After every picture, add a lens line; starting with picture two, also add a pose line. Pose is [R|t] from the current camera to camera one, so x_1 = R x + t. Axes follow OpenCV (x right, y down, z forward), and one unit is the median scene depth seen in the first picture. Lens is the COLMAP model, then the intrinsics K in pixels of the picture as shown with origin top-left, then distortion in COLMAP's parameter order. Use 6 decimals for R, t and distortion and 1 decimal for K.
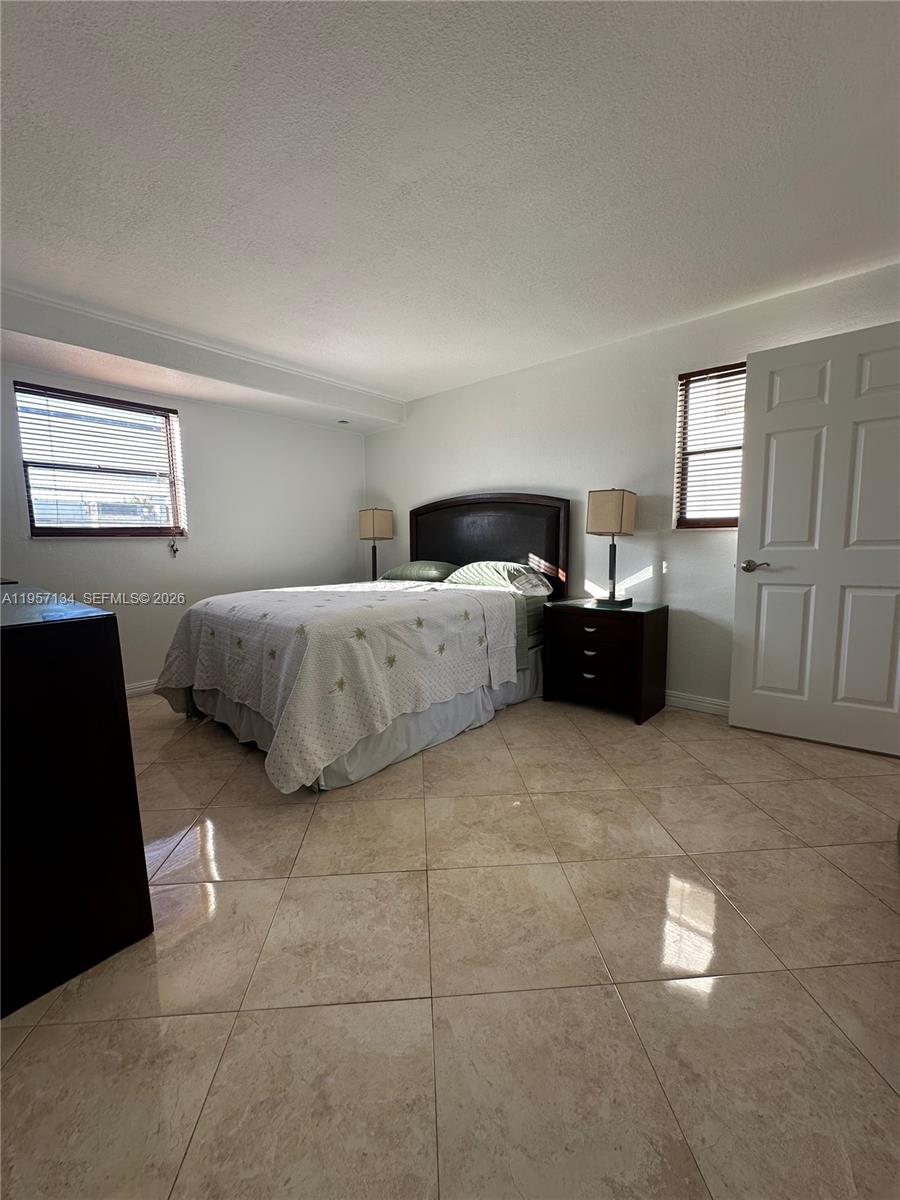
lens RADIAL K [[477.5, 0, 447.9], [0, 477.5, 602.4], [0, 0, 1]] dist [-0.004237, 0.000738]
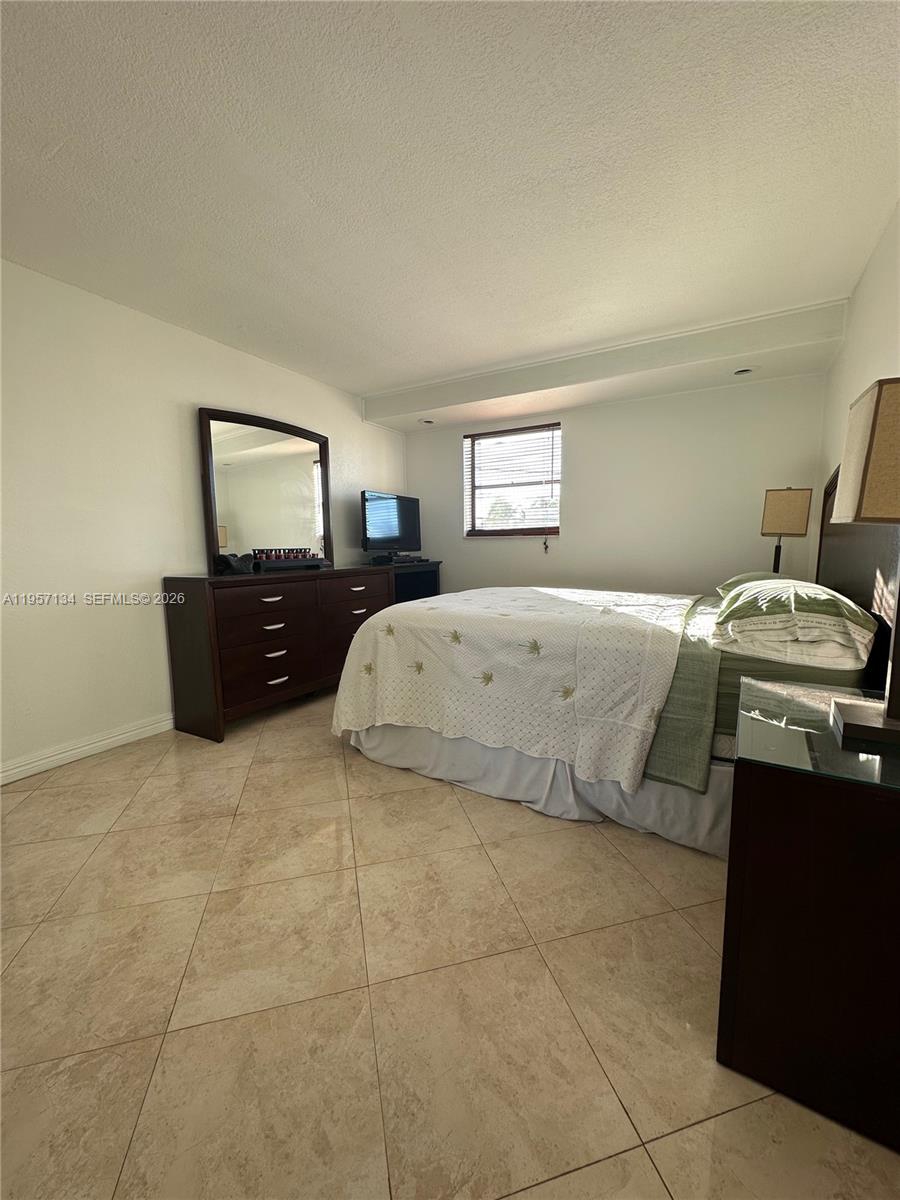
lens RADIAL K [[477.8, 0, 448.1], [0, 477.8, 600.4], [0, 0, 1]] dist [-0.001258, 0.000262]
pose [[0.189387, 0.127615, -0.973574, 0.717679], [-0.117750, 0.987315, 0.106510, -0.105555], [0.974817, 0.094466, 0.202011, 0.752025]]
